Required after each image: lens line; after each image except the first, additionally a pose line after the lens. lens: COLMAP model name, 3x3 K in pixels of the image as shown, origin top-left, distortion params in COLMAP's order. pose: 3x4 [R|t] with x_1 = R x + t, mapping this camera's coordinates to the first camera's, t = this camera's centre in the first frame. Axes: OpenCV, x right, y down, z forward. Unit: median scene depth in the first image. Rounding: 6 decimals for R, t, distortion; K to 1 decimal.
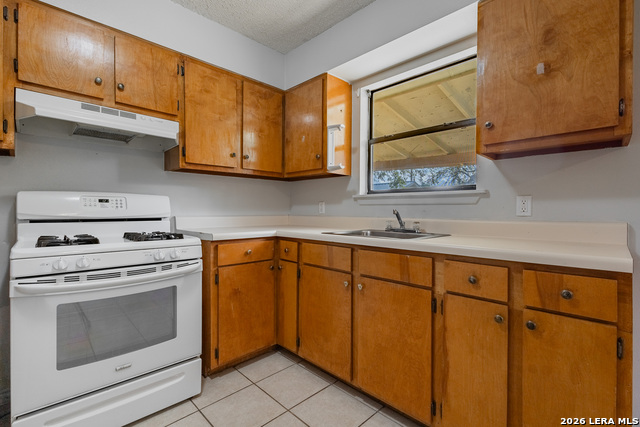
lens RADIAL K [[292.5, 0, 321.0], [0, 292.5, 211.9], [0, 0, 1]] dist [0.005086, -0.001440]
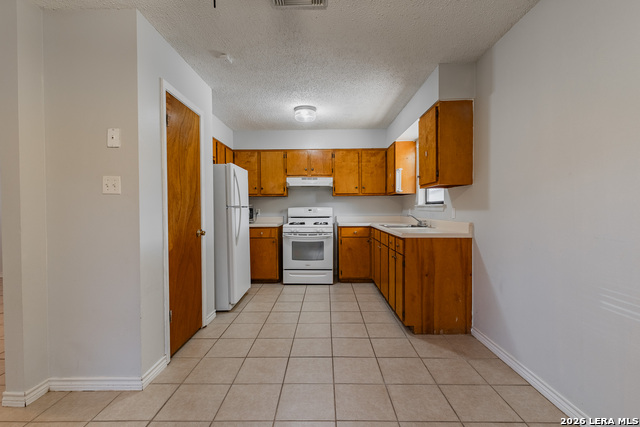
lens RADIAL K [[292.5, 0, 318.3], [0, 292.5, 213.1], [0, 0, 1]] dist [0.005086, -0.001440]
pose [[0.690715, 0.003745, -0.723117, 1.346718], [0.004697, 0.999942, 0.009664, -0.038719], [0.723112, -0.010072, 0.690658, -0.865901]]
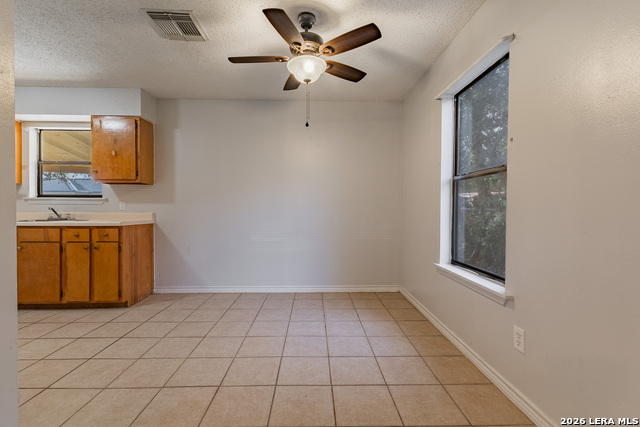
lens RADIAL K [[292.5, 0, 322.0], [0, 292.5, 212.5], [0, 0, 1]] dist [0.005086, -0.001440]
pose [[0.688809, -0.009510, 0.724881, 0.100700], [0.003258, 0.999944, 0.010024, 0.013504], [-0.724936, -0.004543, 0.688802, -1.567463]]
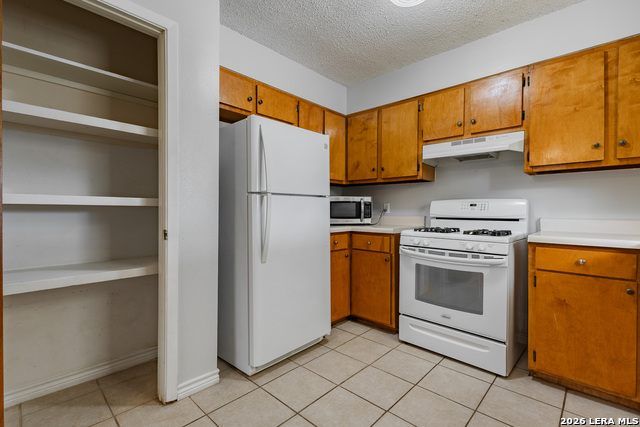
lens RADIAL K [[292.5, 0, 319.0], [0, 292.5, 212.4], [0, 0, 1]] dist [0.005086, -0.001440]
pose [[0.024869, 0.003444, -0.999685, 0.657580], [-0.011569, 0.999928, 0.003157, 0.000993], [0.999624, 0.011486, 0.024907, 0.251616]]
